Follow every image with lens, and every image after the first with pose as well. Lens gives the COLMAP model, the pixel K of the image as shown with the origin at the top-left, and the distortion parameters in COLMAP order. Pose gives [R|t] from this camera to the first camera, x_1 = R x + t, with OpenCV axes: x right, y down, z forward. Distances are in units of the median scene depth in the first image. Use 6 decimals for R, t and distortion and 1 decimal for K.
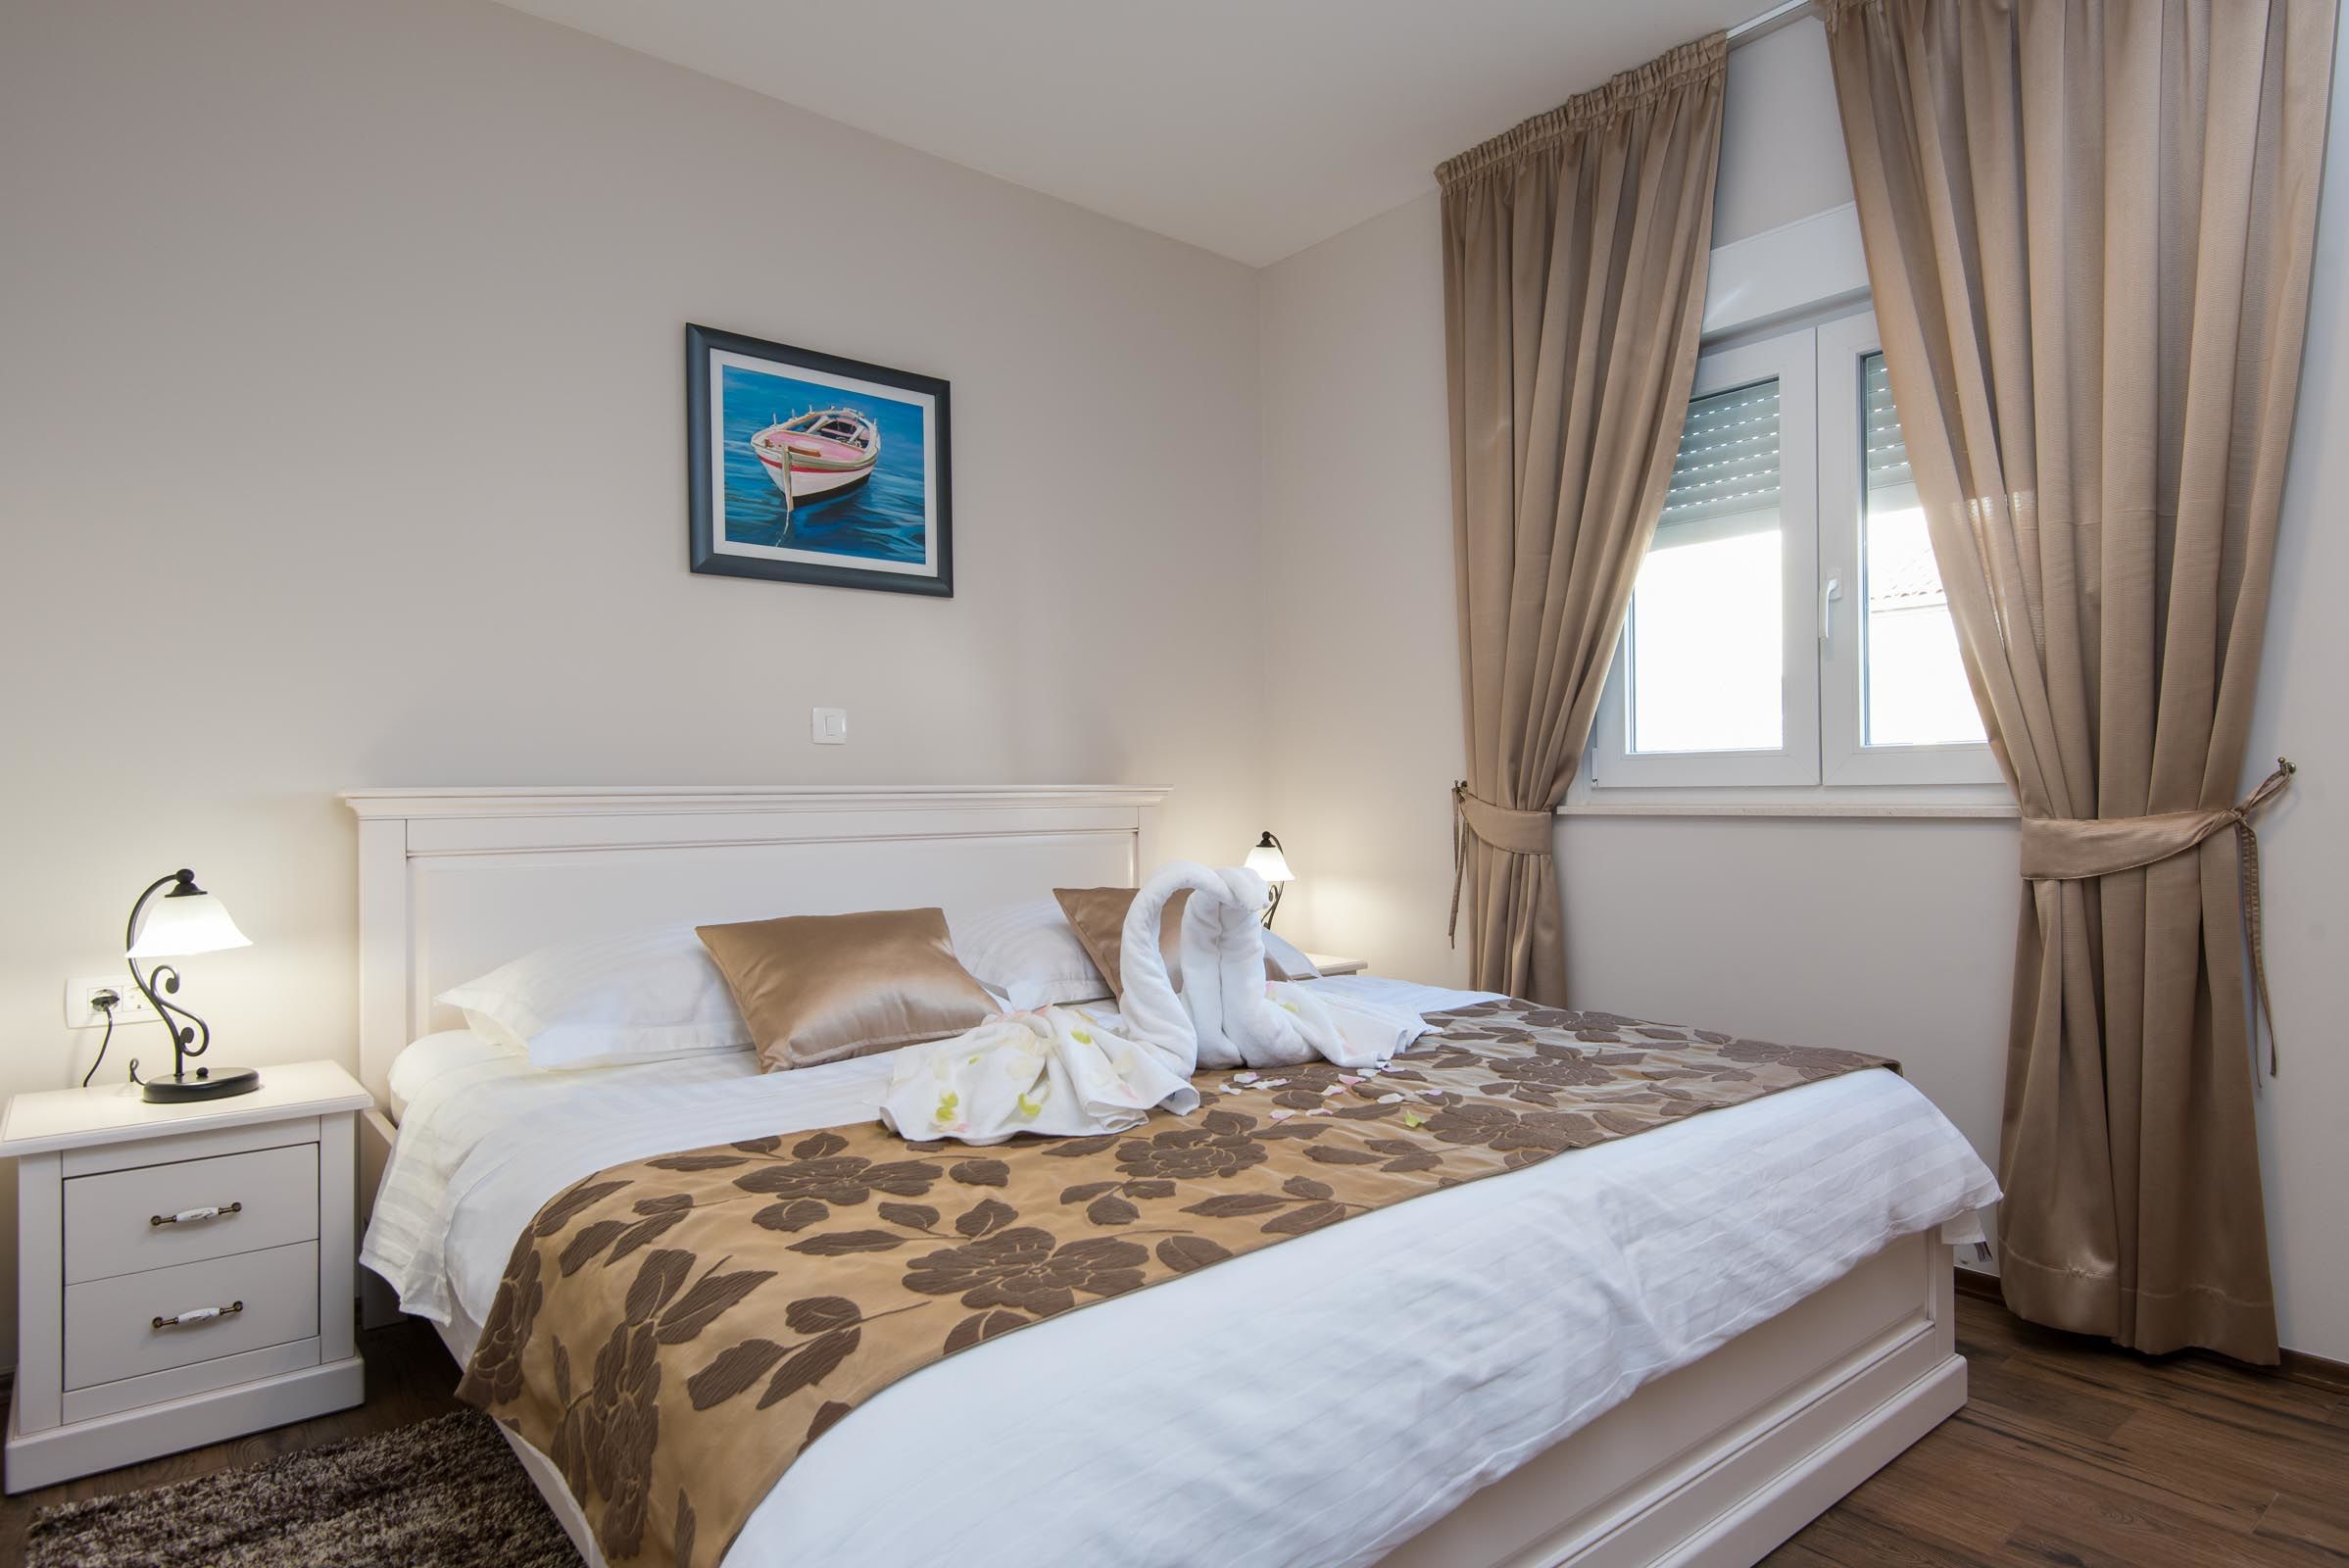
lens RADIAL K [[1328.3, 0, 1227.1], [0, 1328.3, 792.4], [0, 0, 1]] dist [0.021688, -0.005675]
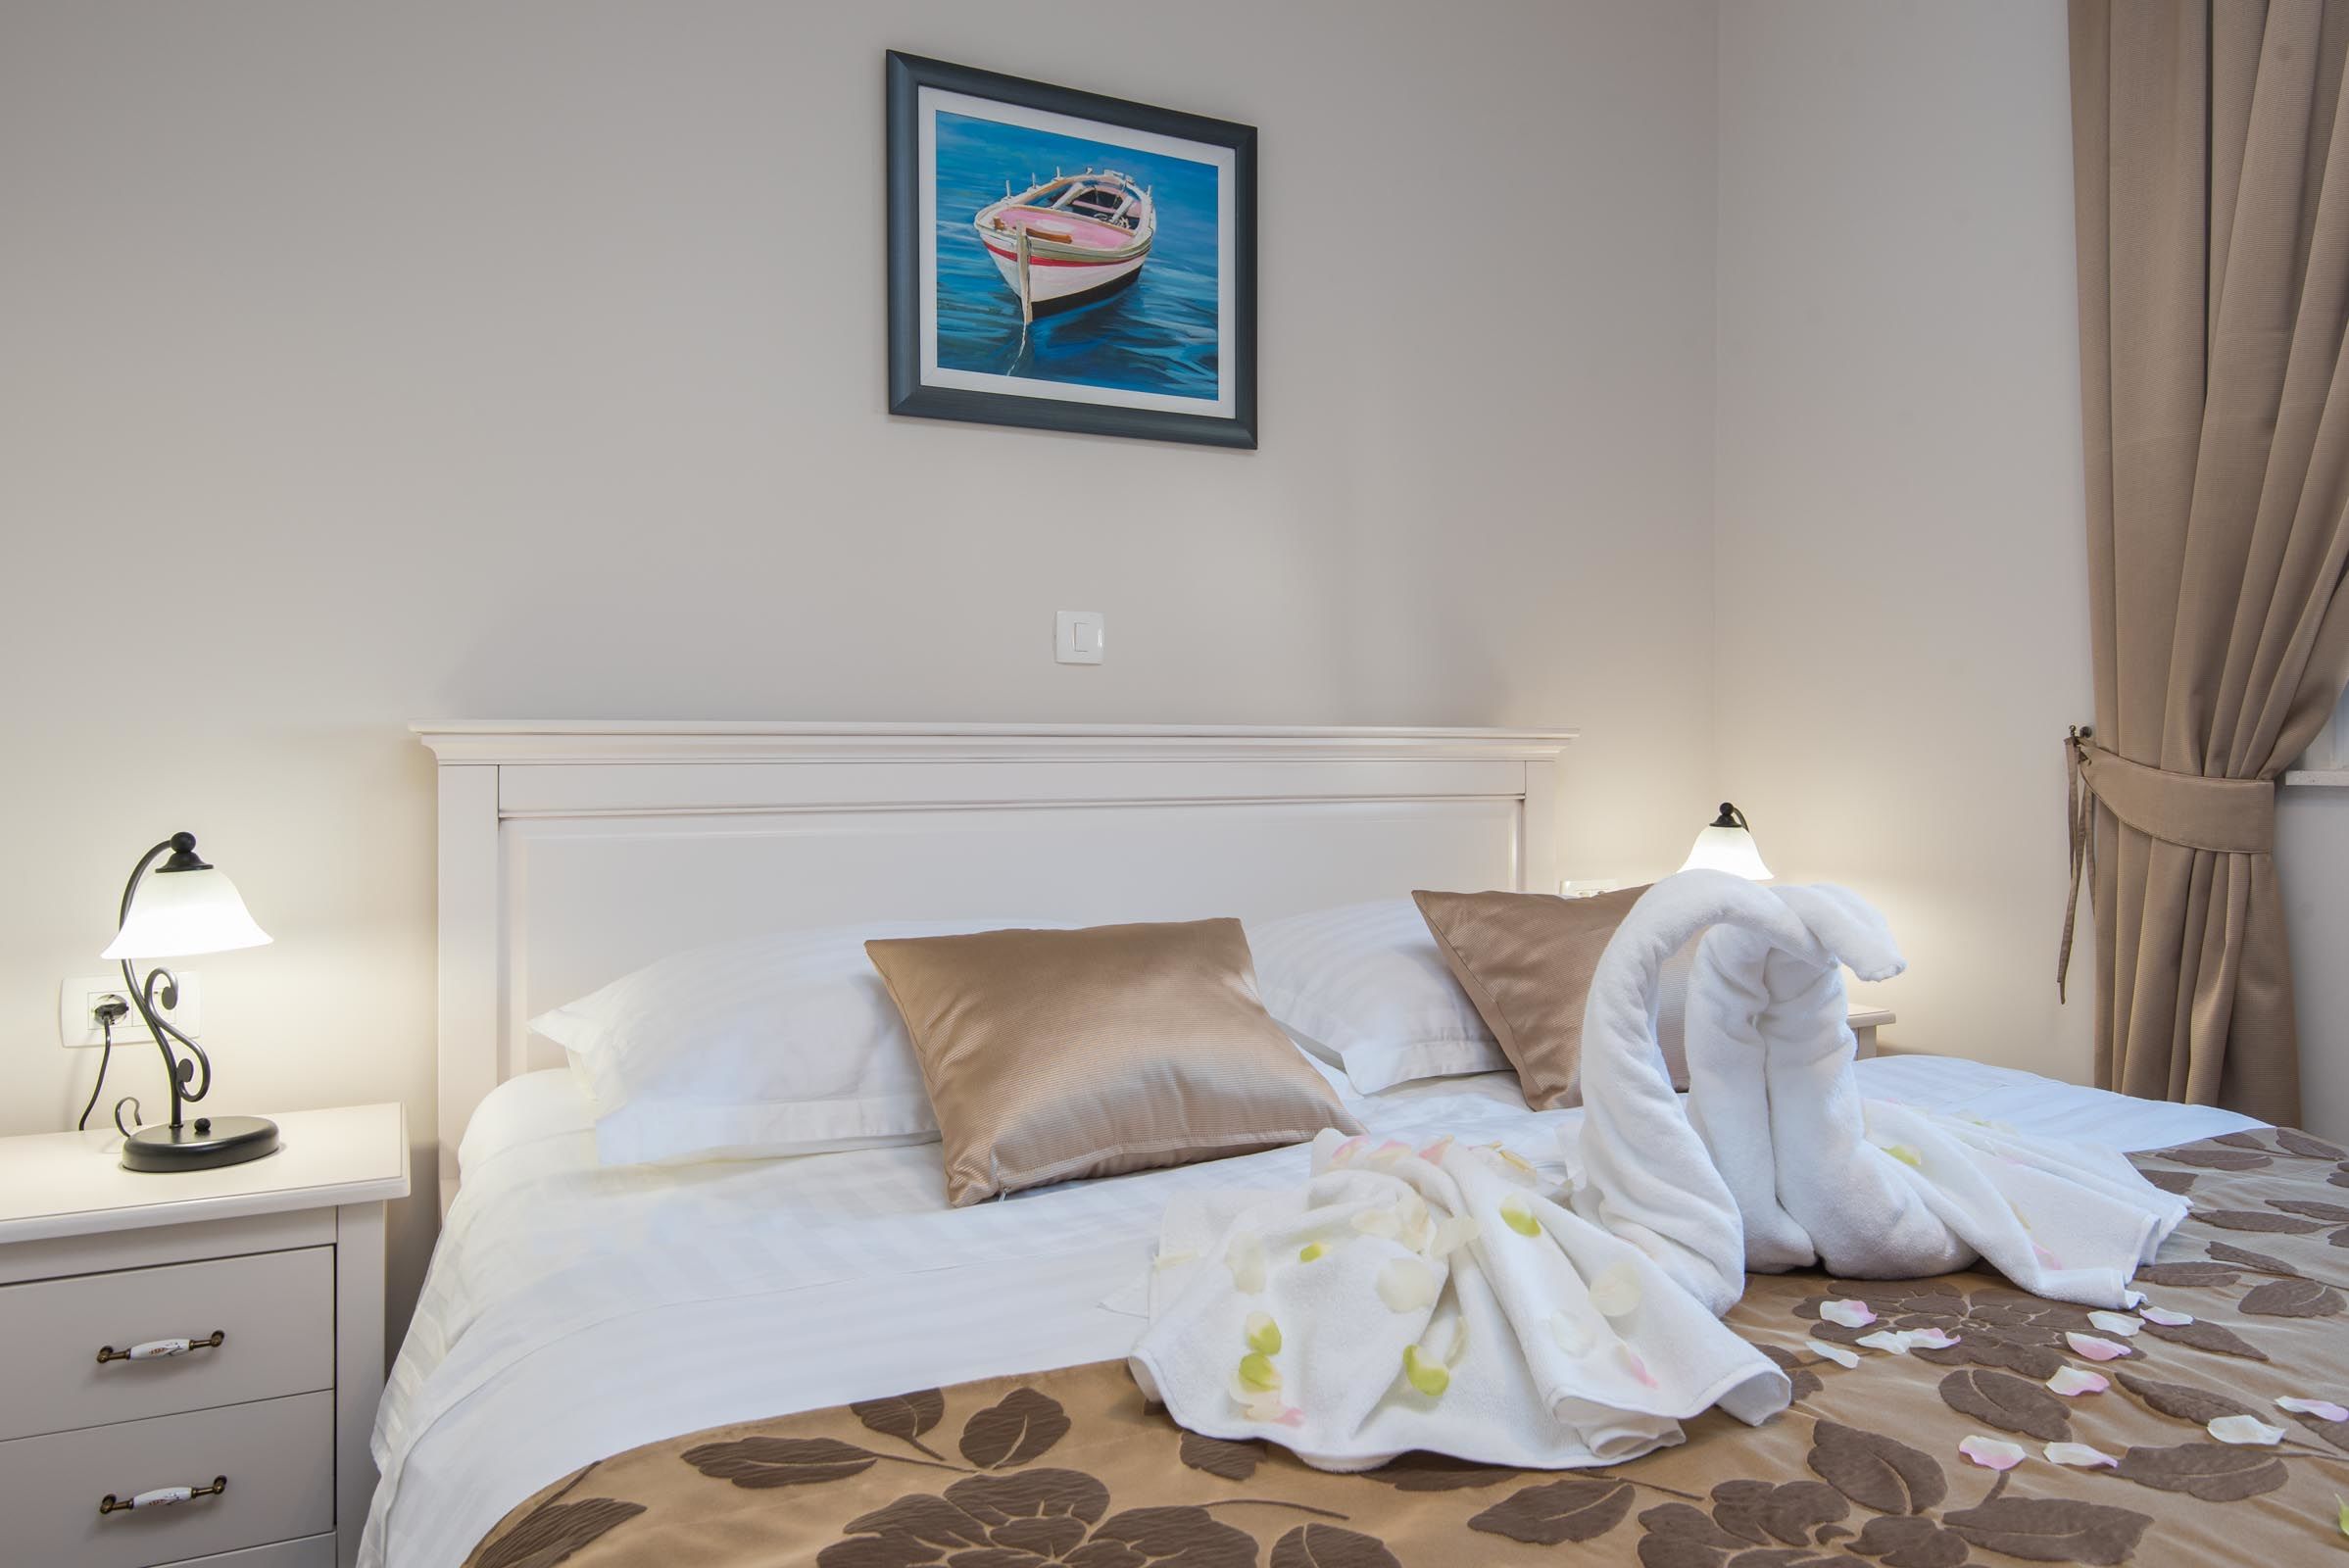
lens RADIAL K [[1575.1, 0, 1183.4], [0, 1575.1, 776.3], [0, 0, 1]] dist [0.010390, 0.002327]
pose [[0.971648, 0.016499, -0.235856, -0.072383], [-0.011331, 0.999665, 0.023254, 0.002795], [0.236161, -0.019922, 0.971510, 0.298414]]
